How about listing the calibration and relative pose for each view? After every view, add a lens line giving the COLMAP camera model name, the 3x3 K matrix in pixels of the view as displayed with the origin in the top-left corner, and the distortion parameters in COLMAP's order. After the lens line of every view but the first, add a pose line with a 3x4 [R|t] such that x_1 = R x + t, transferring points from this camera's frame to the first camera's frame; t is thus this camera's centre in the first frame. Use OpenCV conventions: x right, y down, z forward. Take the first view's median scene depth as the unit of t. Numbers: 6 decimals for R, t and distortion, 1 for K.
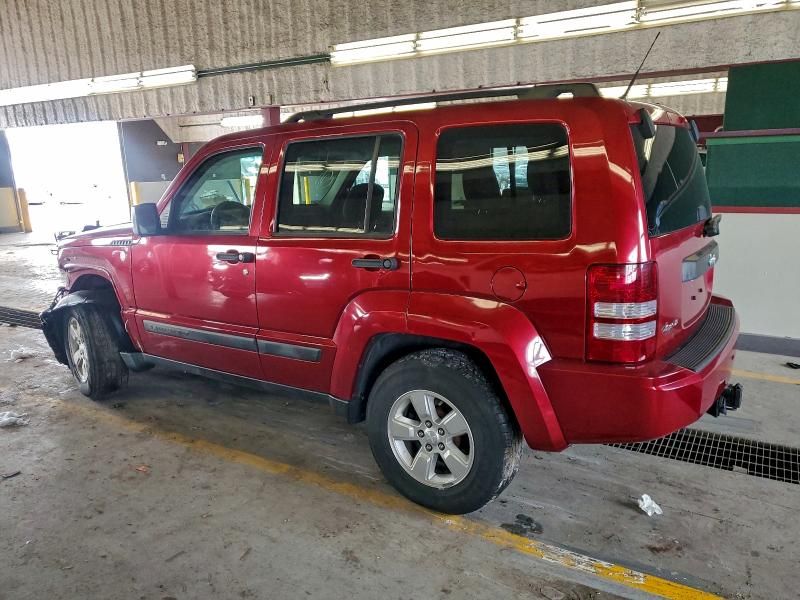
lens RADIAL K [[625.8, 0, 399.4], [0, 625.8, 299.8], [0, 0, 1]] dist [0.036448, 0.011297]
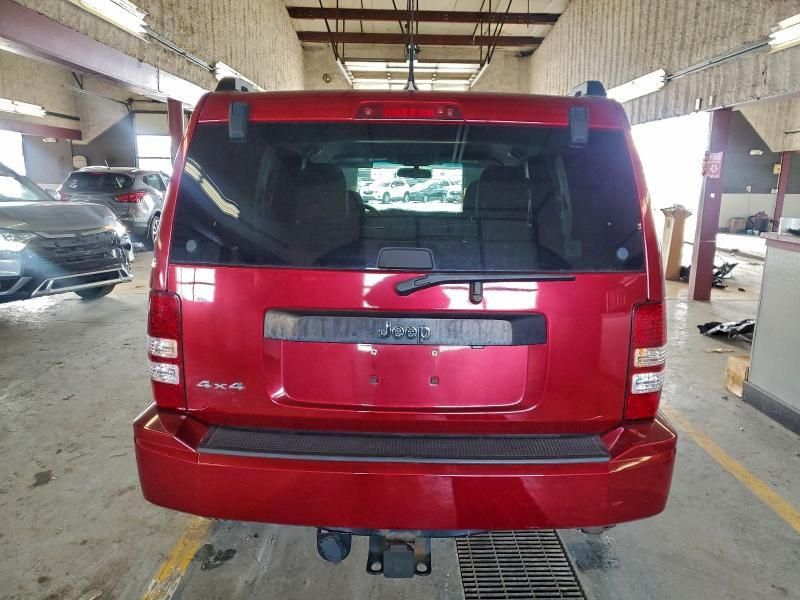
lens RADIAL K [[625.8, 0, 400.7], [0, 625.8, 298.1], [0, 0, 1]] dist [0.036448, 0.011297]
pose [[0.534132, 0.193990, -0.822843, 0.326304], [-0.208936, 0.973415, 0.093861, -0.050161], [0.819176, 0.121787, 0.560463, 0.205605]]
